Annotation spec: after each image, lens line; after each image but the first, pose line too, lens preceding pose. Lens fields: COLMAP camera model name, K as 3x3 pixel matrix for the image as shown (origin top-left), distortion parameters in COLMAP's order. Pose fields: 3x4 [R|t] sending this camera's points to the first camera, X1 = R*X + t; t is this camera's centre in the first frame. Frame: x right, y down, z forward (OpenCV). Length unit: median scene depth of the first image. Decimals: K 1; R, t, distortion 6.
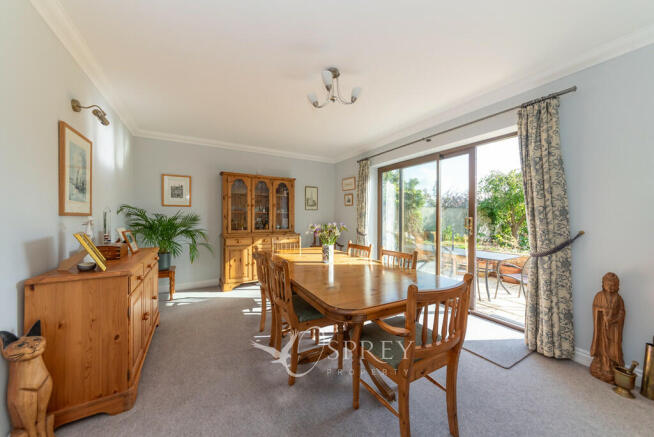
lens RADIAL K [[232.4, 0, 327.9], [0, 232.4, 217.7], [0, 0, 1]] dist [-0.001566, -0.000106]
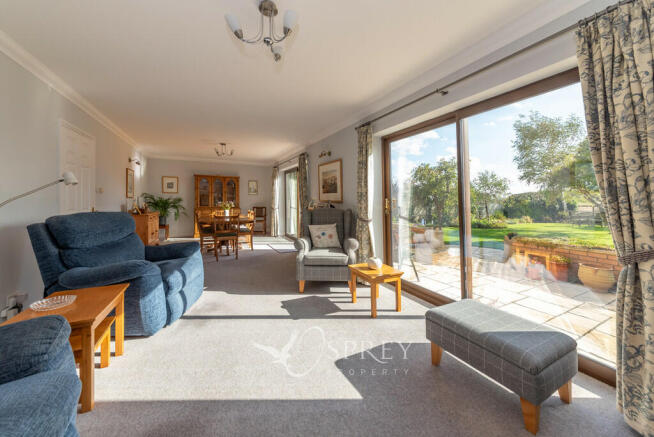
lens RADIAL K [[232.4, 0, 332.0], [0, 232.4, 199.0], [0, 0, 1]] dist [-0.001566, -0.000106]
pose [[0.999861, 0.000374, -0.016649, 0.776142], [-0.000503, 0.999970, -0.007715, 0.014302], [0.016646, 0.007722, 0.999832, -0.965193]]
